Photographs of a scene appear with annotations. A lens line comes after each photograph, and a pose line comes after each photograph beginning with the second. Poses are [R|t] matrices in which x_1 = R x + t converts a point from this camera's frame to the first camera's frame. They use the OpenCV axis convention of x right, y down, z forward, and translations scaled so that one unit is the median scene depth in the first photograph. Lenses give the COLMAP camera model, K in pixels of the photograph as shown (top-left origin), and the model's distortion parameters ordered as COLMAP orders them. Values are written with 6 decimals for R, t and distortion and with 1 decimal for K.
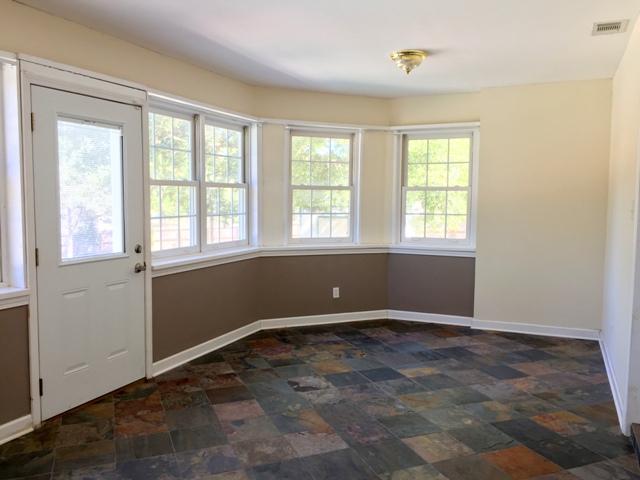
lens RADIAL K [[551.9, 0, 320.5], [0, 551.9, 241.4], [0, 0, 1]] dist [0.092013, -0.117742]
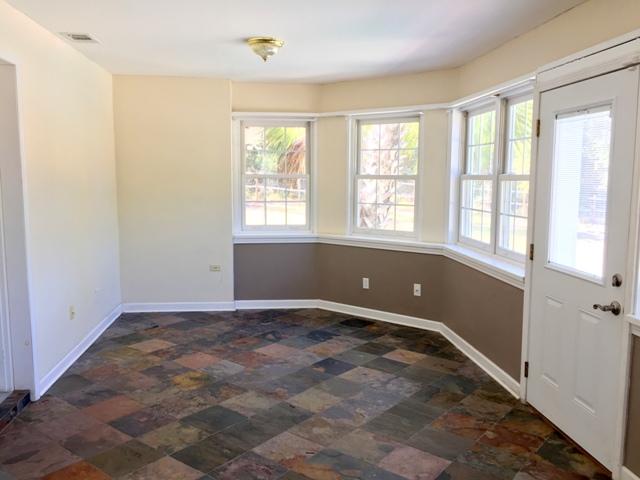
lens RADIAL K [[551.9, 0, 320.7], [0, 551.9, 238.2], [0, 0, 1]] dist [0.092013, -0.117742]
pose [[-0.862613, 0.053774, -0.502999, 0.403049], [-0.045976, 0.981885, 0.183816, -0.182424], [0.503772, 0.181688, -0.844514, 1.736746]]
